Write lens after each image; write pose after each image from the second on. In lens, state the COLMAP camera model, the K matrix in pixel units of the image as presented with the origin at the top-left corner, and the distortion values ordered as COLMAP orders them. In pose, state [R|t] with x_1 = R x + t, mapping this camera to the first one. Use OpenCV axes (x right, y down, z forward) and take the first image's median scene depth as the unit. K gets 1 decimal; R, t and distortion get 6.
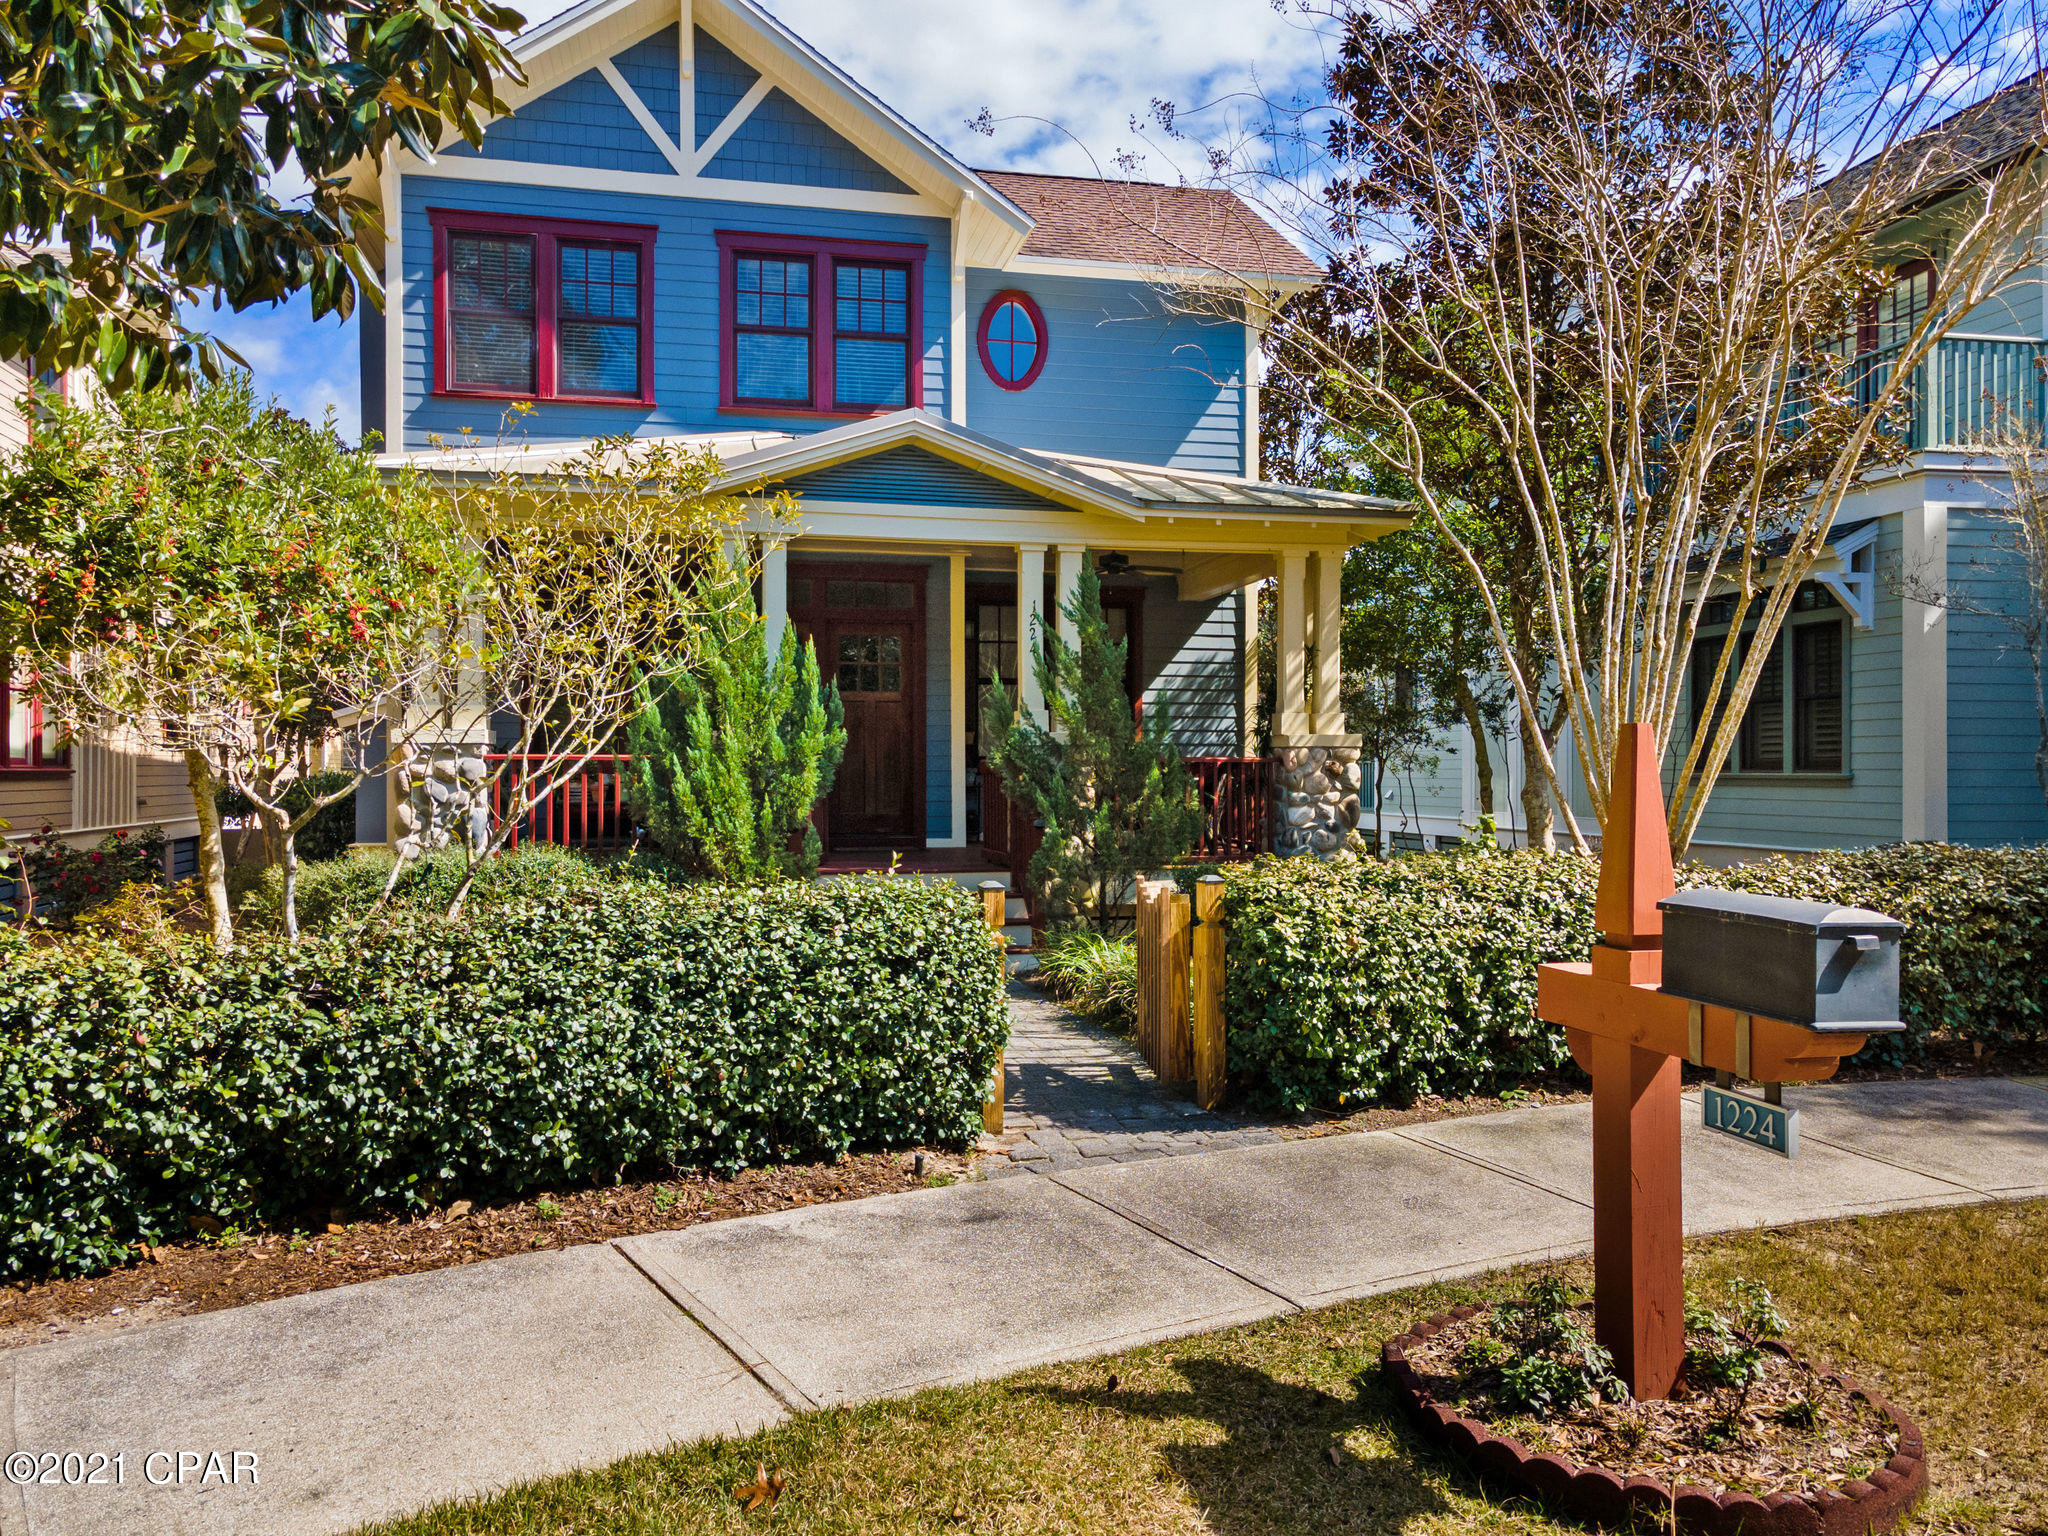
lens RADIAL K [[1504.9, 0, 1025.2], [0, 1504.9, 759.4], [0, 0, 1]] dist [-0.009398, 0.173425]
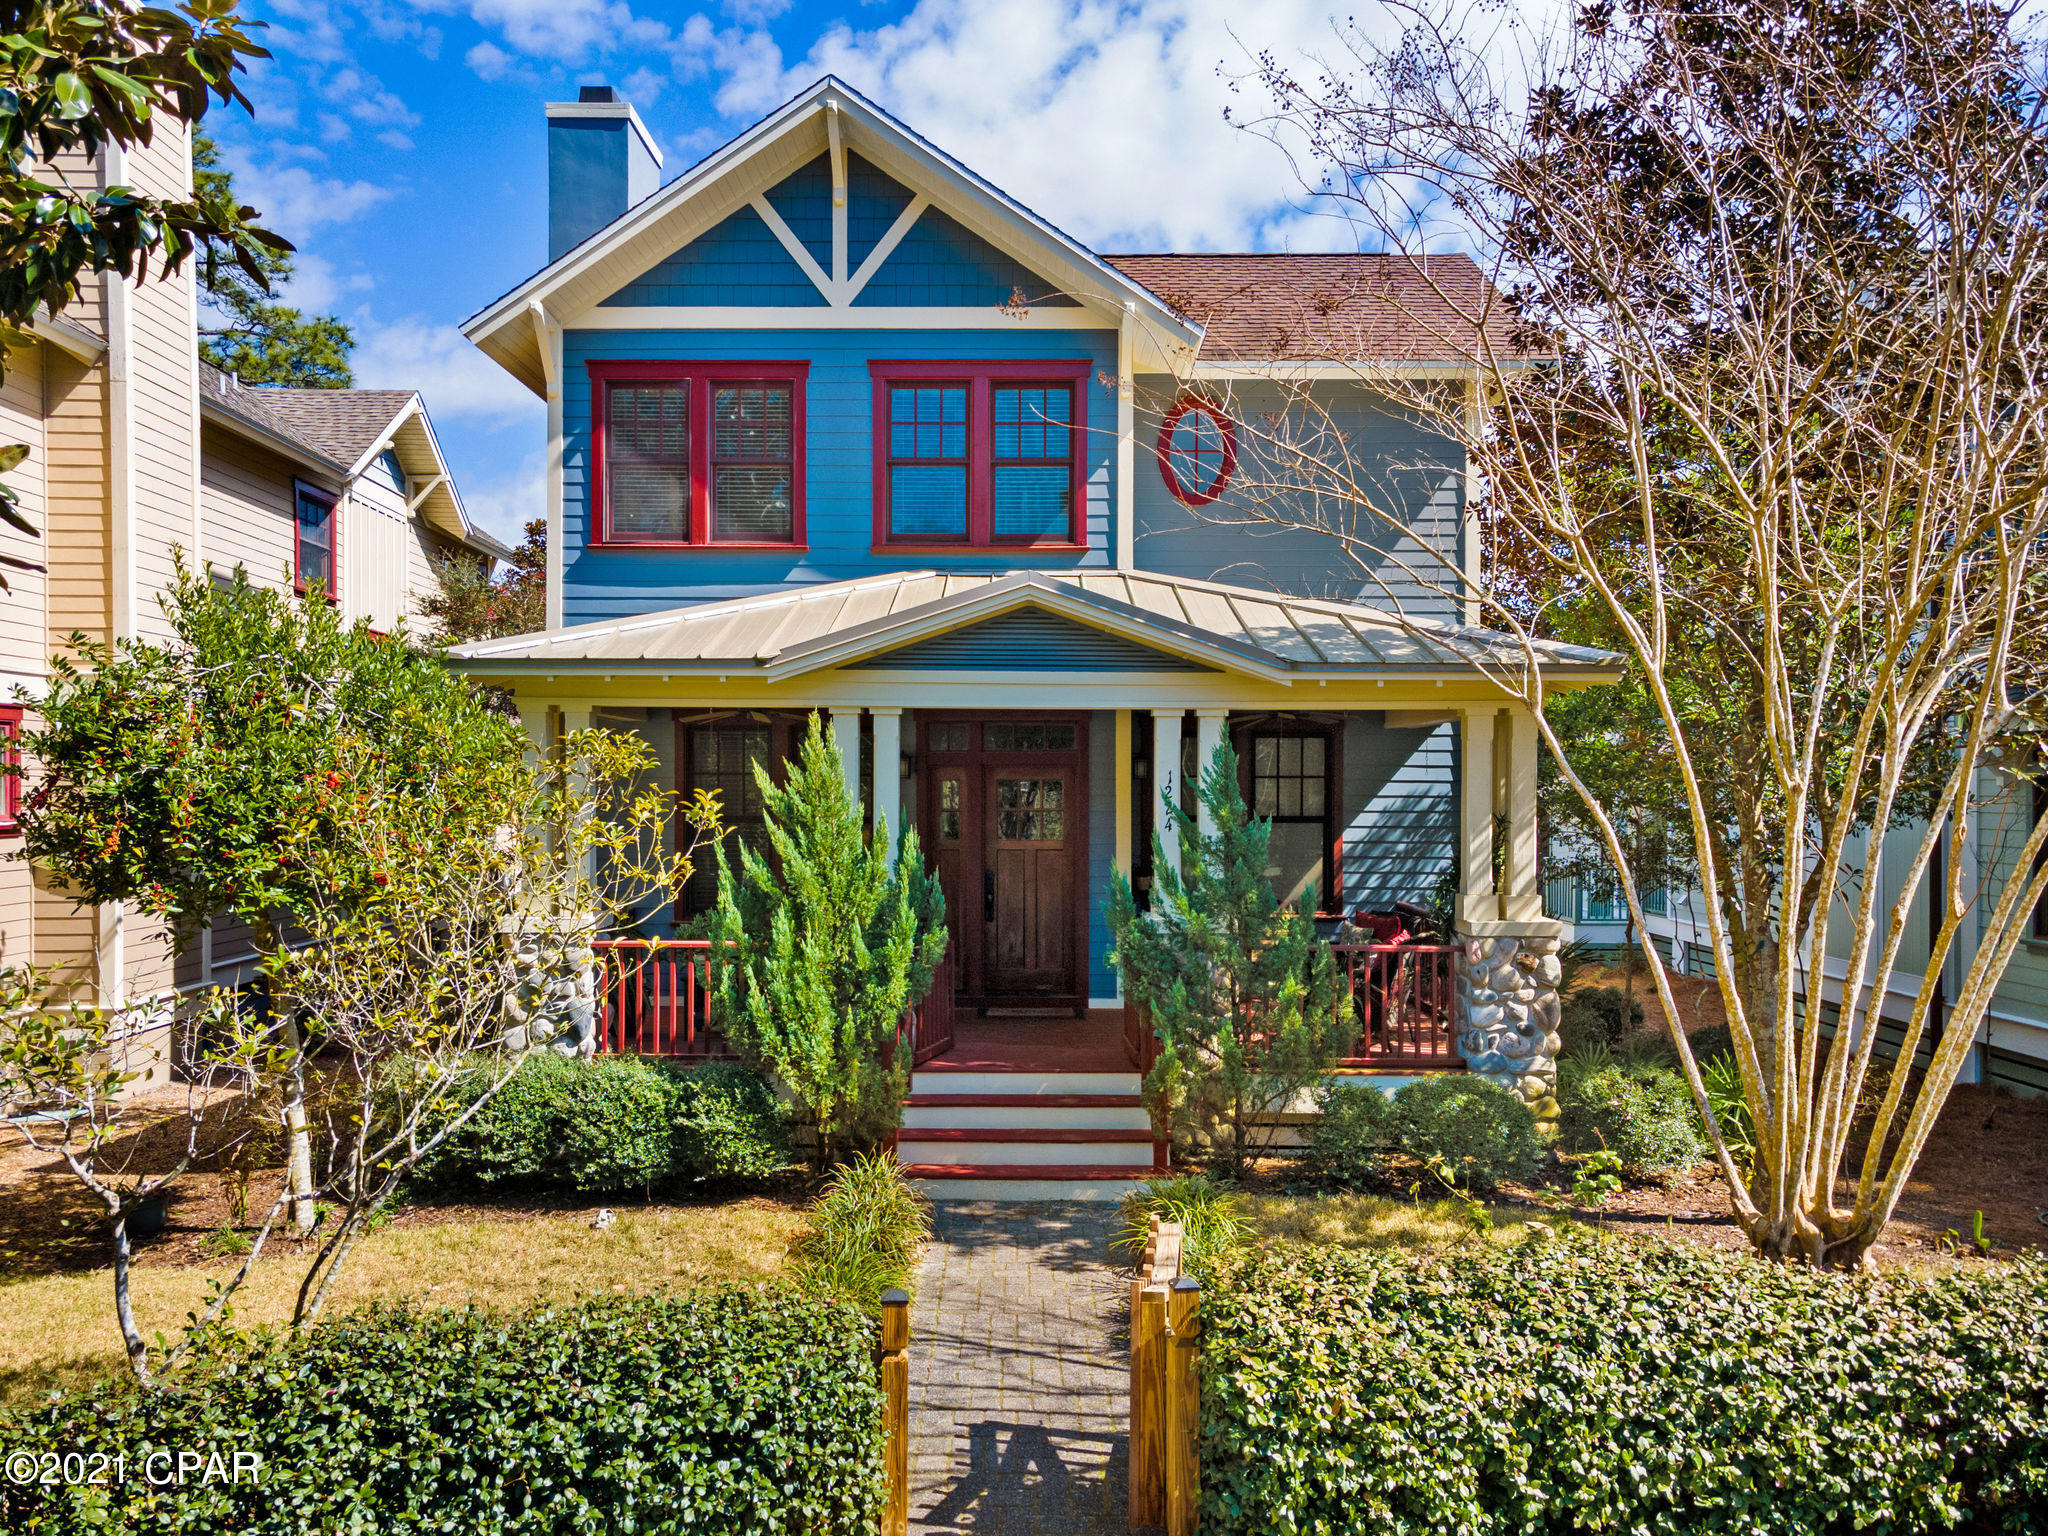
lens RADIAL K [[1503.6, 0, 1029.3], [0, 1503.6, 784.6], [0, 0, 1]] dist [0.067123, 0.001271]
pose [[0.977451, 0.002941, -0.211140, 0.102643], [-0.002093, 0.999989, 0.004238, -0.091420], [0.211150, -0.003701, 0.977447, 0.089353]]
